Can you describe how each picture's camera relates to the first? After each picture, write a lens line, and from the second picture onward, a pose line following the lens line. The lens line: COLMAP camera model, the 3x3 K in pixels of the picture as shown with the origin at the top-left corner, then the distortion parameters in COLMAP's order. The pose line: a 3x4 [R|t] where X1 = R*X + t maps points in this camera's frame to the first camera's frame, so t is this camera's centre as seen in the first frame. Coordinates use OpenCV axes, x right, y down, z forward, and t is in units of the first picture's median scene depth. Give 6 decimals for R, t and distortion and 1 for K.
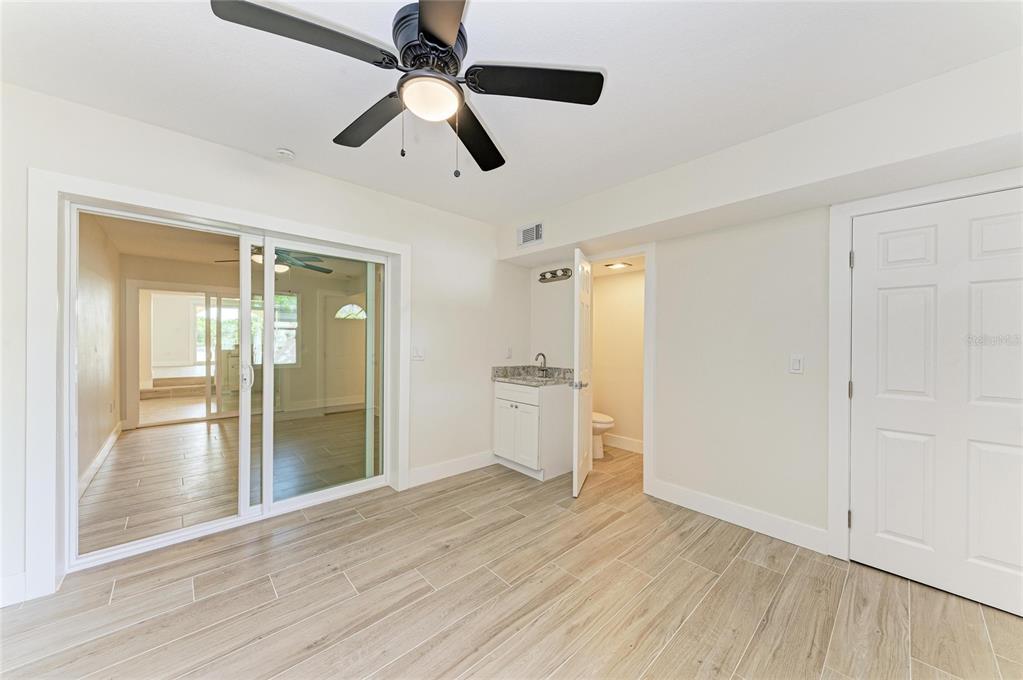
lens RADIAL K [[374.7, 0, 509.7], [0, 374.7, 340.7], [0, 0, 1]] dist [0.019309, -0.005247]
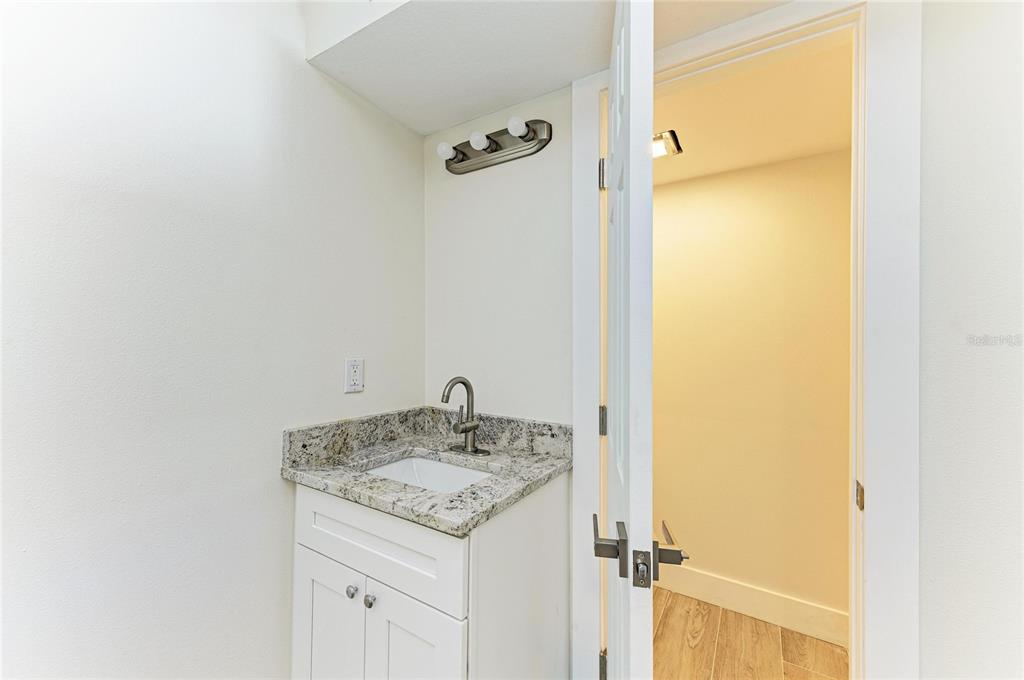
lens RADIAL K [[396.2, 0, 529.6], [0, 396.2, 336.3], [0, 0, 1]] dist [0.012349, -0.000147]
pose [[0.950319, -0.001656, 0.311273, 0.048747], [0.002807, 0.999991, -0.003251, 0.000048], [-0.311265, 0.003964, 0.950315, 0.905957]]
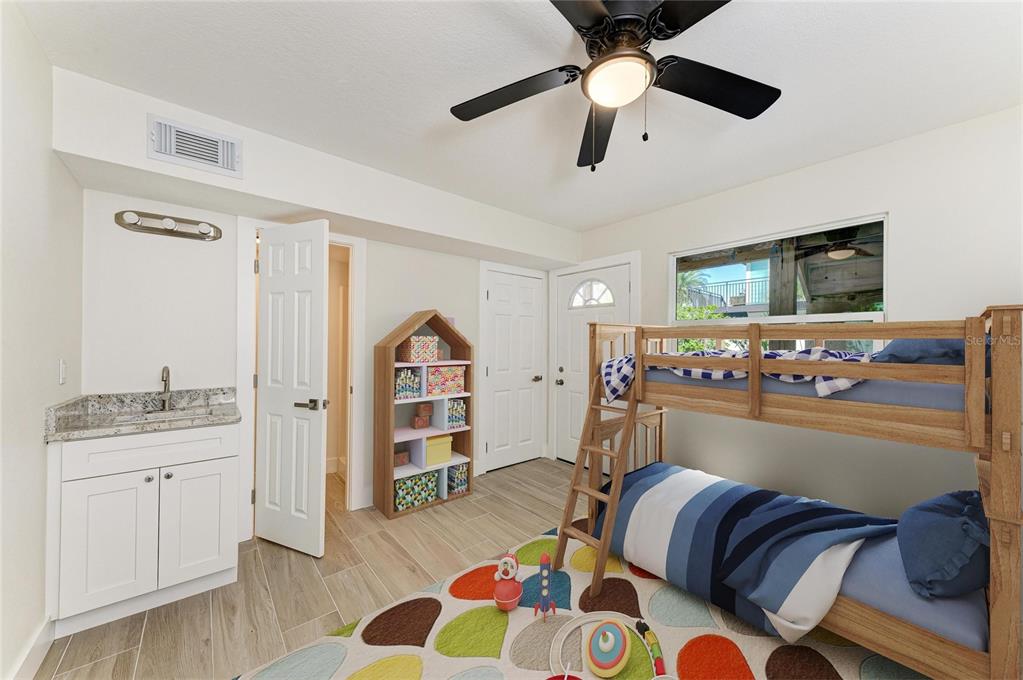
lens RADIAL K [[374.7, 0, 509.7], [0, 374.7, 340.7], [0, 0, 1]] dist [0.019309, -0.005247]
pose [[0.025039, -0.009992, 0.999637, -0.608678], [-0.005407, 0.999934, 0.010130, -0.016101], [-0.999672, -0.005659, 0.024983, 0.676485]]
